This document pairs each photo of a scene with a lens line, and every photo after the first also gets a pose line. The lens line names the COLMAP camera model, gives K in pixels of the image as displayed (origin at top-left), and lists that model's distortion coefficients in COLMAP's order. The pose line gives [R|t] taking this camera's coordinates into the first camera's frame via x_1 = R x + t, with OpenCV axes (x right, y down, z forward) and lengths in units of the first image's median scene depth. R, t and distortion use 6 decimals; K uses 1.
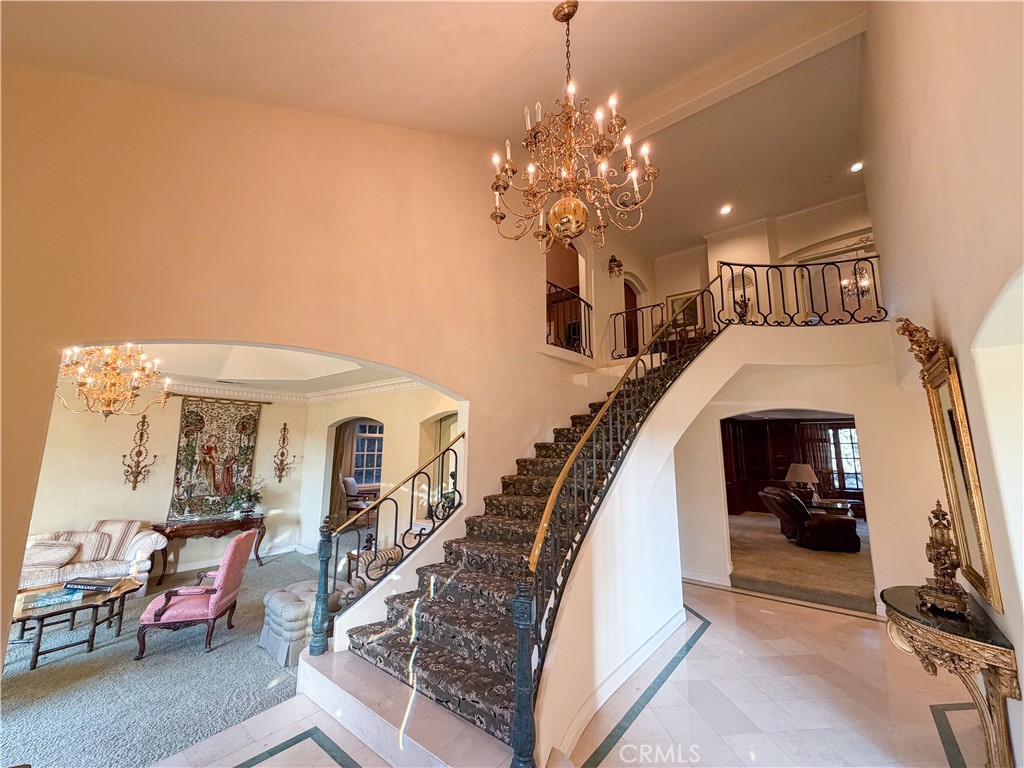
lens RADIAL K [[407.8, 0, 507.8], [0, 407.8, 384.8], [0, 0, 1]] dist [-0.000546, 0.000313]
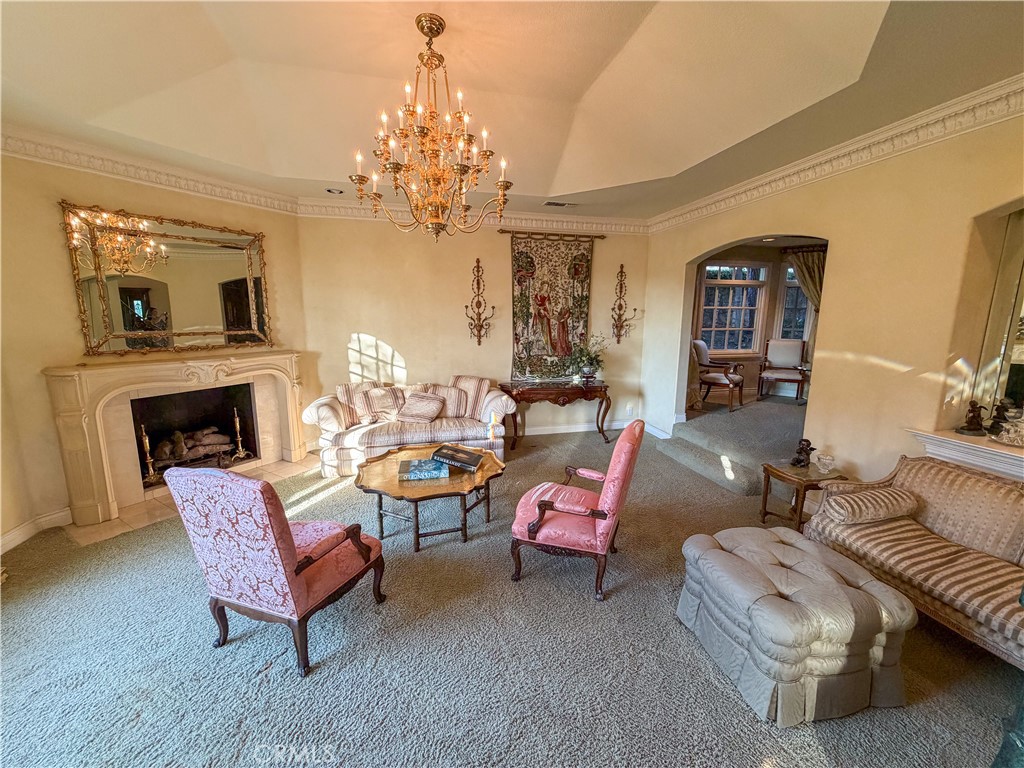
lens RADIAL K [[407.8, 0, 510.2], [0, 407.8, 383.4], [0, 0, 1]] dist [-0.000546, 0.000313]
pose [[0.798702, 0.097905, -0.593708, -0.303820], [0.097080, 0.952782, 0.287717, 0.082051], [0.593844, -0.287437, 0.751485, 0.322943]]
